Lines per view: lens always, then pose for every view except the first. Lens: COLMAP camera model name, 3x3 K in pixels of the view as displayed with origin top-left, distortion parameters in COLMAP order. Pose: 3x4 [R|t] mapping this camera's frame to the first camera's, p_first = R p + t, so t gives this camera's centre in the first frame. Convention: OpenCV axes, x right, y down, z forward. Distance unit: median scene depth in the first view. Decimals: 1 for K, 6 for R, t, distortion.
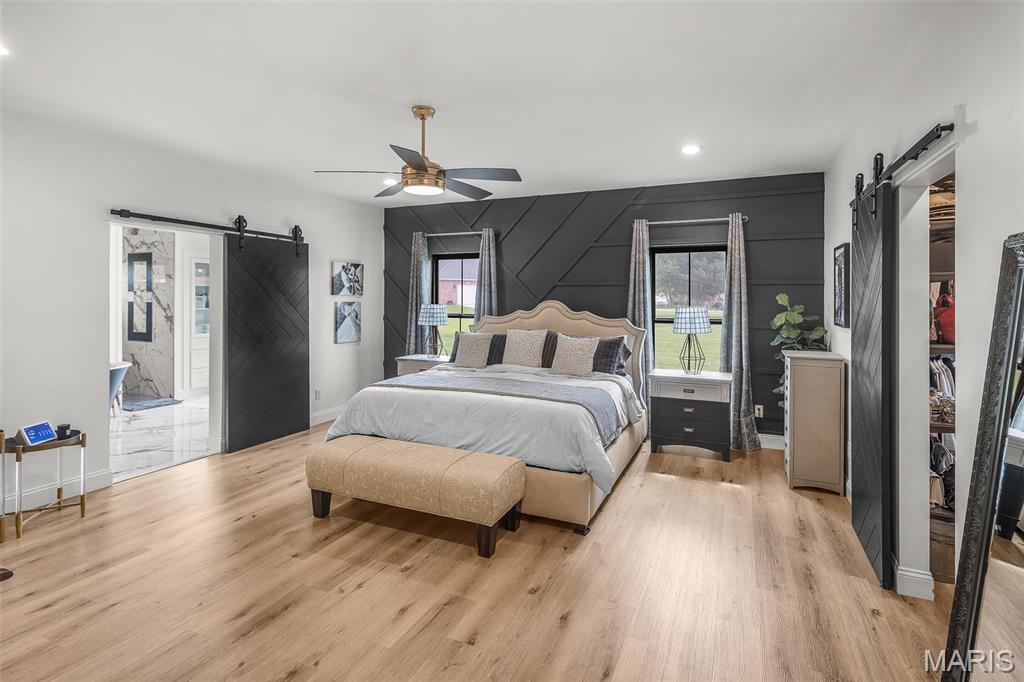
lens RADIAL K [[484.9, 0, 527.4], [0, 484.9, 300.3], [0, 0, 1]] dist [0.002849, 0.000097]
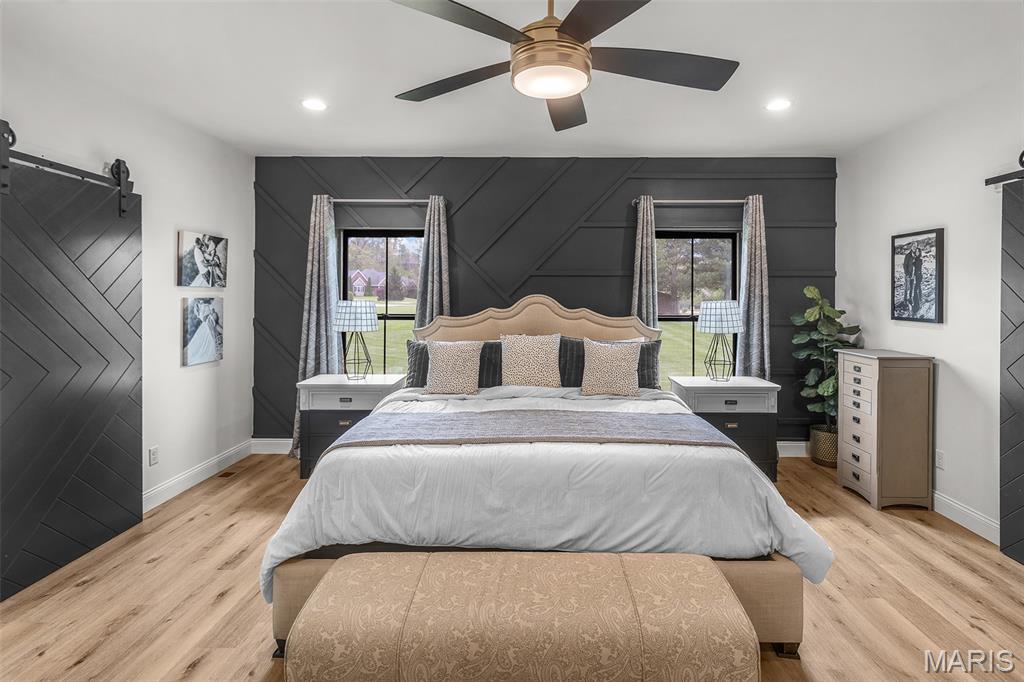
lens RADIAL K [[484.9, 0, 532.2], [0, 484.9, 295.7], [0, 0, 1]] dist [0.002849, 0.000097]
pose [[0.922189, -0.001725, 0.386735, -0.230828], [0.002821, 0.999993, -0.002265, 0.003441], [-0.386729, 0.003180, 0.922188, 0.276328]]
